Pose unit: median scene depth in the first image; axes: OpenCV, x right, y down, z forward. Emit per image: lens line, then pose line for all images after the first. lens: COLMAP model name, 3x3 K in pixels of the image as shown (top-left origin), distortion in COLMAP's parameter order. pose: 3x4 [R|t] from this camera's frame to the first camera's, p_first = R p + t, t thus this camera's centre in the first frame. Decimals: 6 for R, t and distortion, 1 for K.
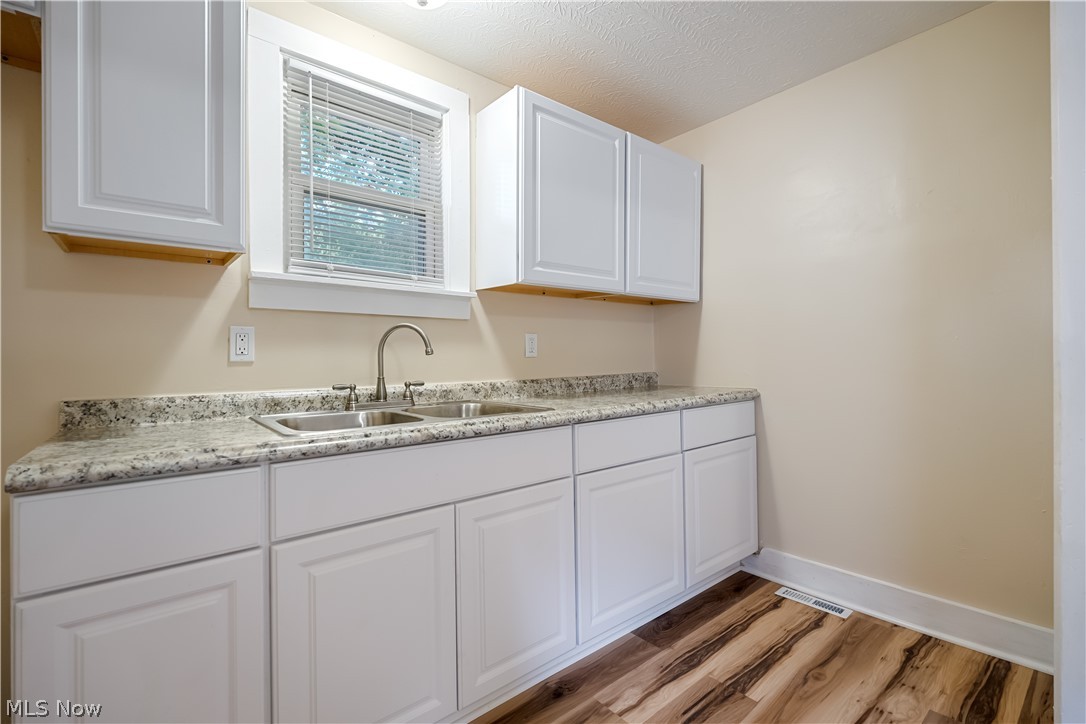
lens RADIAL K [[477.9, 0, 539.1], [0, 477.9, 340.9], [0, 0, 1]] dist [-0.005505, 0.000914]
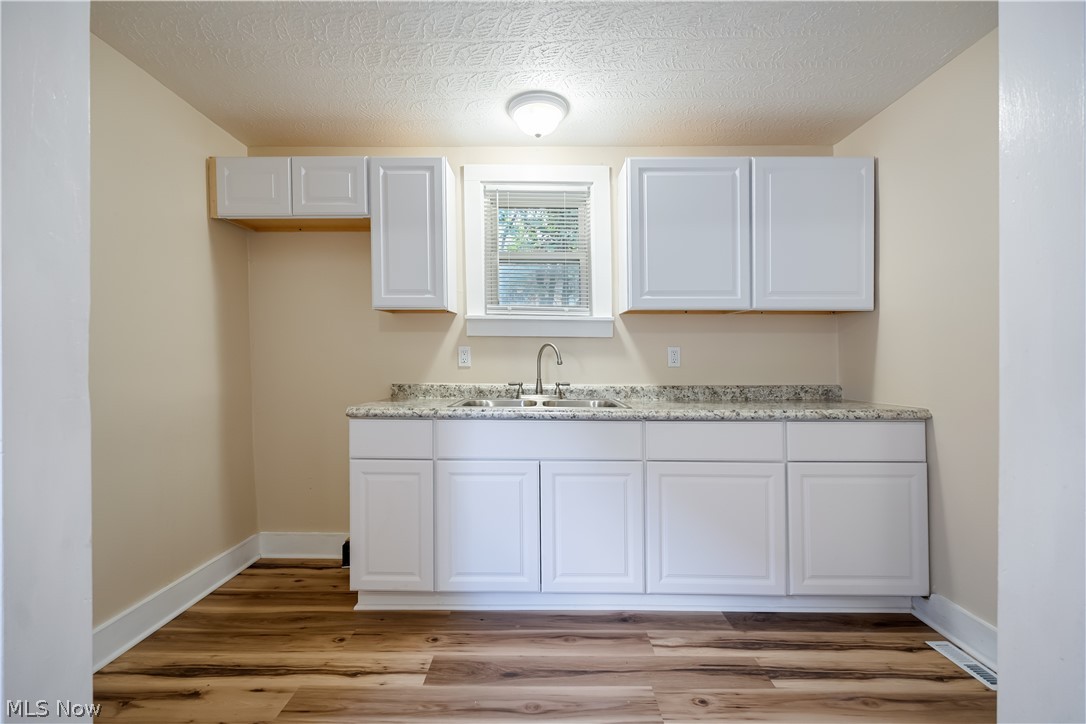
lens RADIAL K [[477.9, 0, 540.0], [0, 477.9, 345.7], [0, 0, 1]] dist [-0.005505, 0.000914]
pose [[0.768675, -0.005262, -0.639618, 0.625581], [0.008839, 0.999958, 0.002395, -0.031091], [0.639579, -0.007494, 0.768689, -0.154482]]
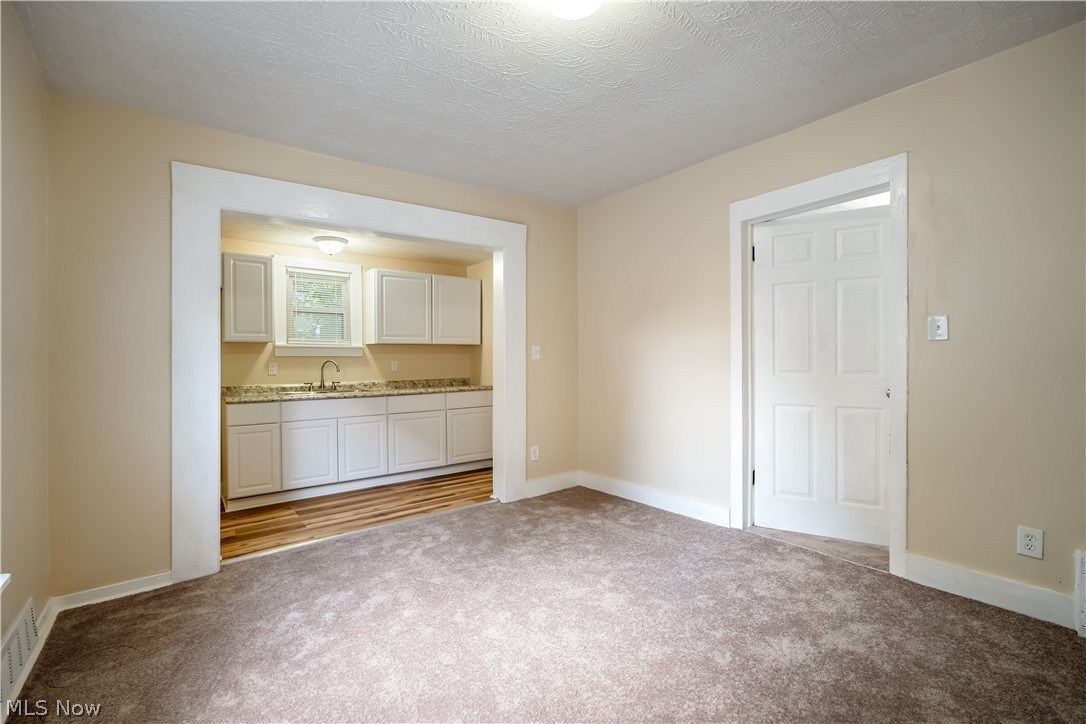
lens RADIAL K [[477.9, 0, 540.1], [0, 477.9, 349.2], [0, 0, 1]] dist [-0.005505, 0.000914]
pose [[0.999432, -0.002659, -0.033582, 0.986145], [0.002958, 0.999956, 0.008868, -0.116494], [0.033557, -0.008962, 0.999397, -1.651604]]
